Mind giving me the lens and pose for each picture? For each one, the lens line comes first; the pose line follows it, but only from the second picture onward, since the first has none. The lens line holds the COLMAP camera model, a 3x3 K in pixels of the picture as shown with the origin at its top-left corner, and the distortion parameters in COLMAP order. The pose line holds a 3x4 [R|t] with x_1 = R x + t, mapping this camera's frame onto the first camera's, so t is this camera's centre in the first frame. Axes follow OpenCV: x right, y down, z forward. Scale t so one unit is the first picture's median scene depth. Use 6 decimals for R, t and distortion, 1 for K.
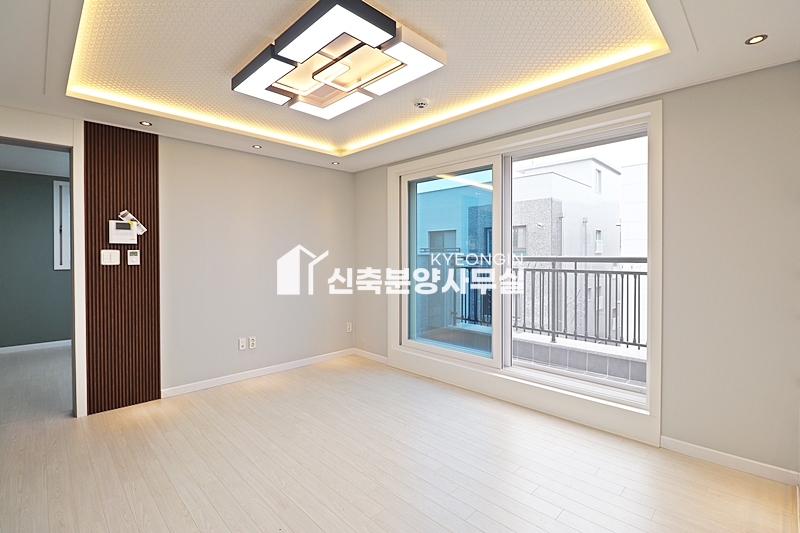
lens RADIAL K [[368.0, 0, 403.4], [0, 368.0, 261.5], [0, 0, 1]] dist [-0.003329, -0.010138]
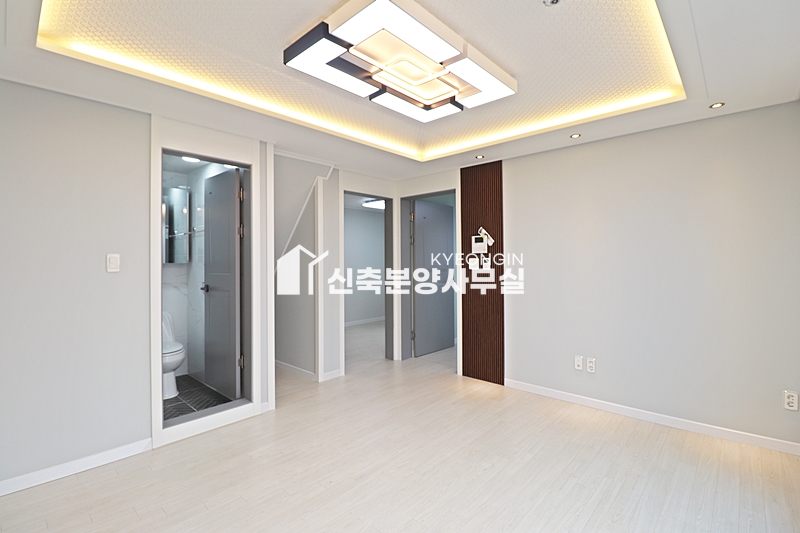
lens RADIAL K [[368.0, 0, 395.2], [0, 368.0, 258.3], [0, 0, 1]] dist [-0.003329, -0.010138]
pose [[0.024303, -0.006836, -0.999681, 0.463318], [-0.007849, 0.999944, -0.007029, -0.017106], [0.999674, 0.008017, 0.024248, 0.582442]]
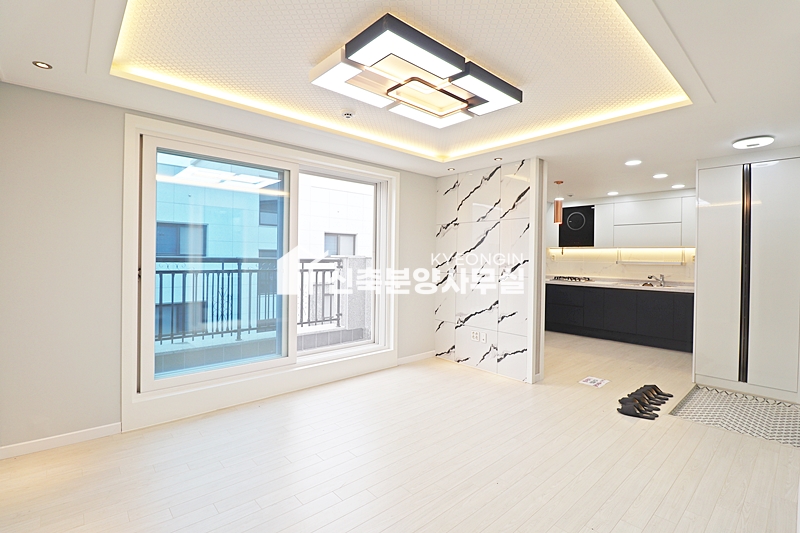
lens RADIAL K [[368.0, 0, 397.9], [0, 368.0, 261.4], [0, 0, 1]] dist [-0.003329, -0.010138]
pose [[0.062275, -0.009916, 0.998010, -0.777228], [0.001928, 0.999950, 0.009815, -0.016162], [-0.998057, 0.001313, 0.062291, 0.620519]]
